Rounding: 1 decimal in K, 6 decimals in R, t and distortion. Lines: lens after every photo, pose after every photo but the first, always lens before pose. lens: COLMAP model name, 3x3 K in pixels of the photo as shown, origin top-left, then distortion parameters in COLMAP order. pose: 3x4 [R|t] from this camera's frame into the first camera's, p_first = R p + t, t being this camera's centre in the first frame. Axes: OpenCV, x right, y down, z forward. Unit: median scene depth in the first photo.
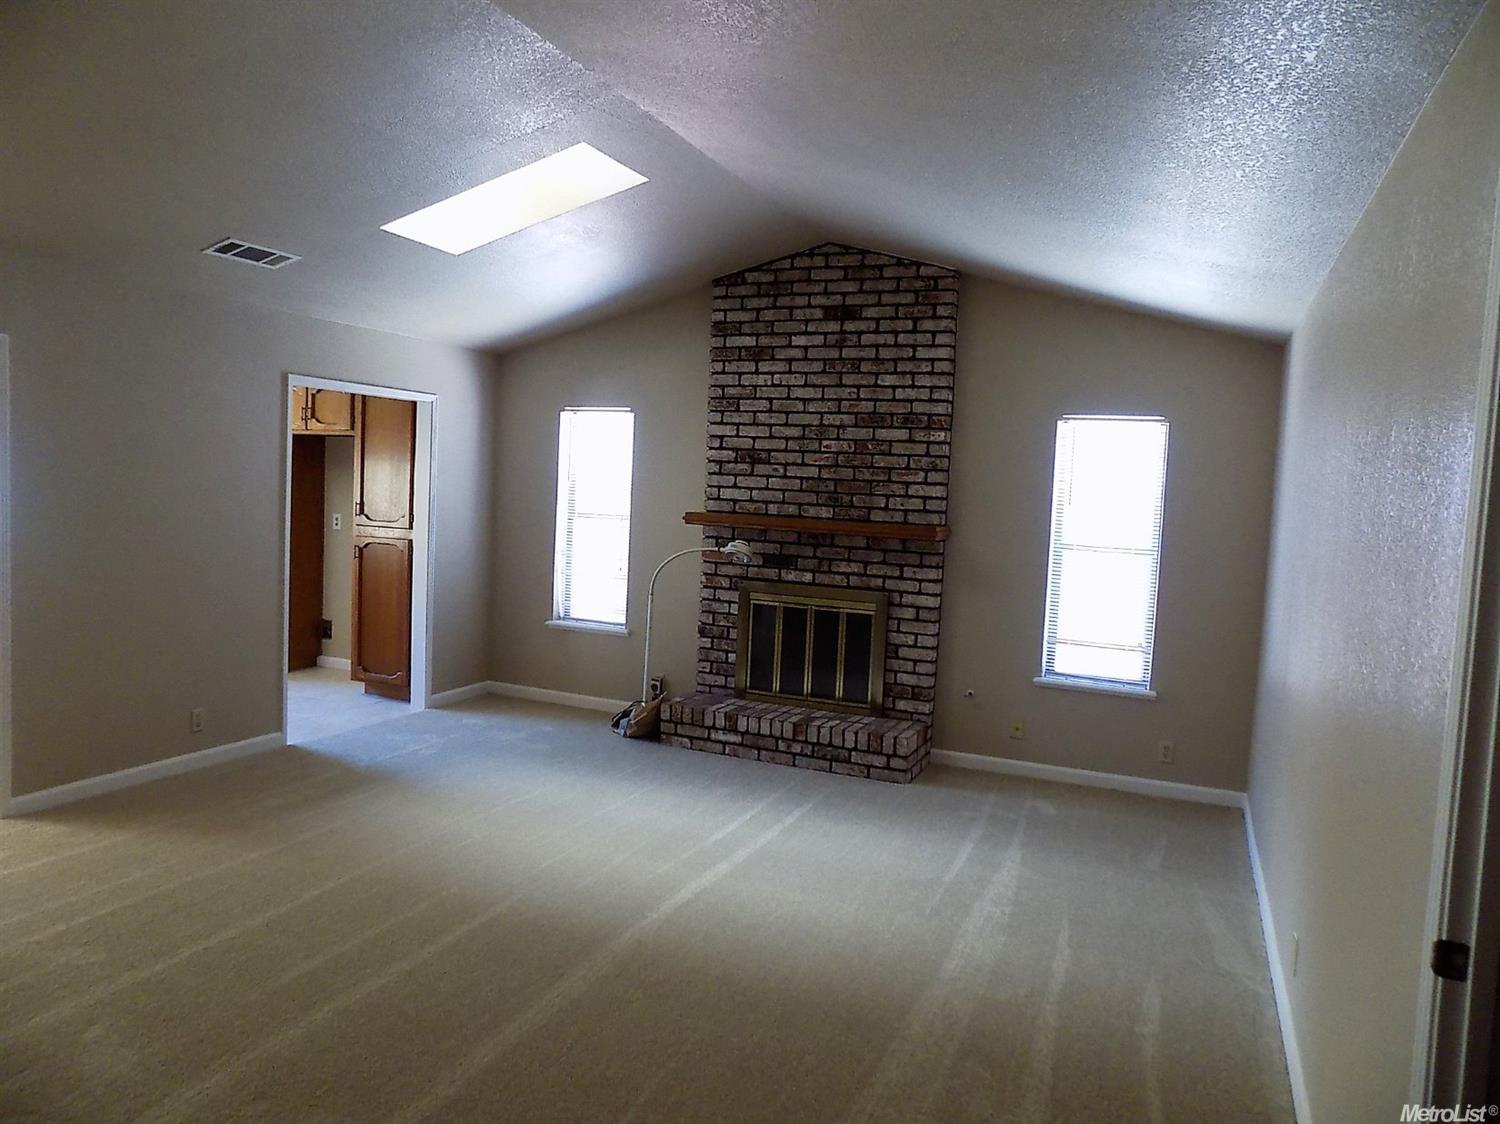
lens RADIAL K [[1000.2, 0, 750.0], [0, 1000.2, 562.0], [0, 0, 1]] dist [-0.086076, 0.080001]
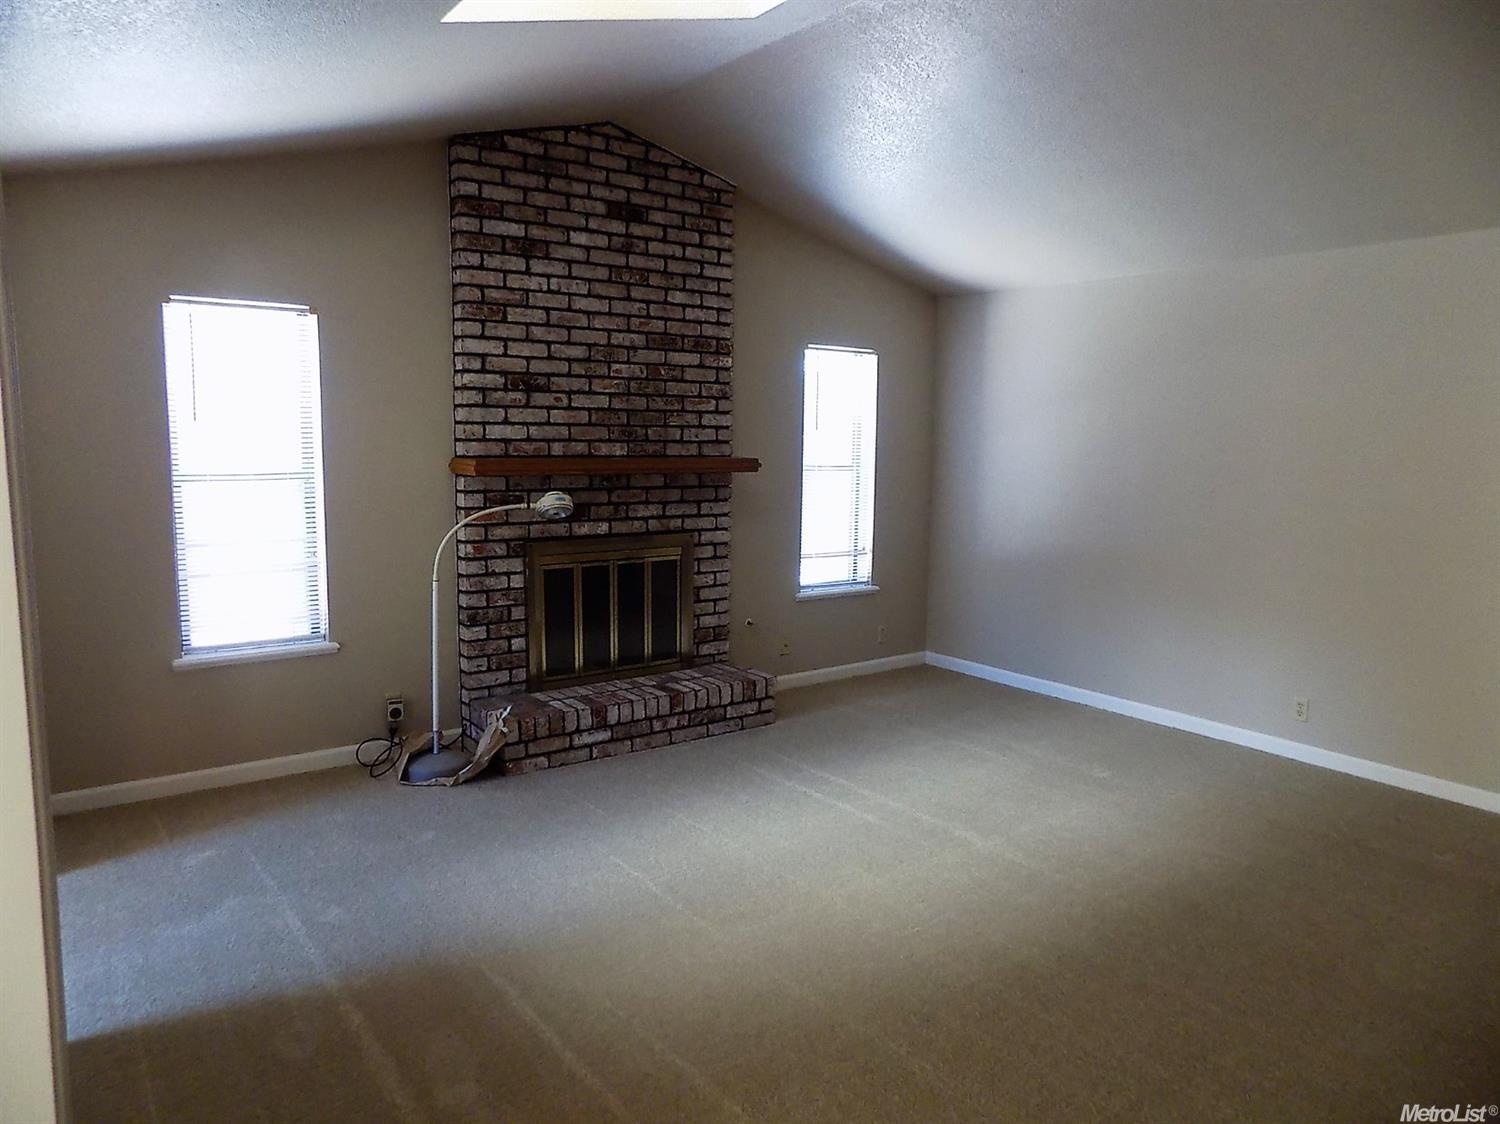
lens RADIAL K [[1000.2, 0, 750.0], [0, 1000.2, 562.0], [0, 0, 1]] dist [-0.086076, 0.080001]
pose [[0.496533, -0.151099, 0.854765, -0.612752], [0.075219, 0.988518, 0.131048, -0.058082], [-0.864753, -0.000775, 0.502198, 0.481344]]
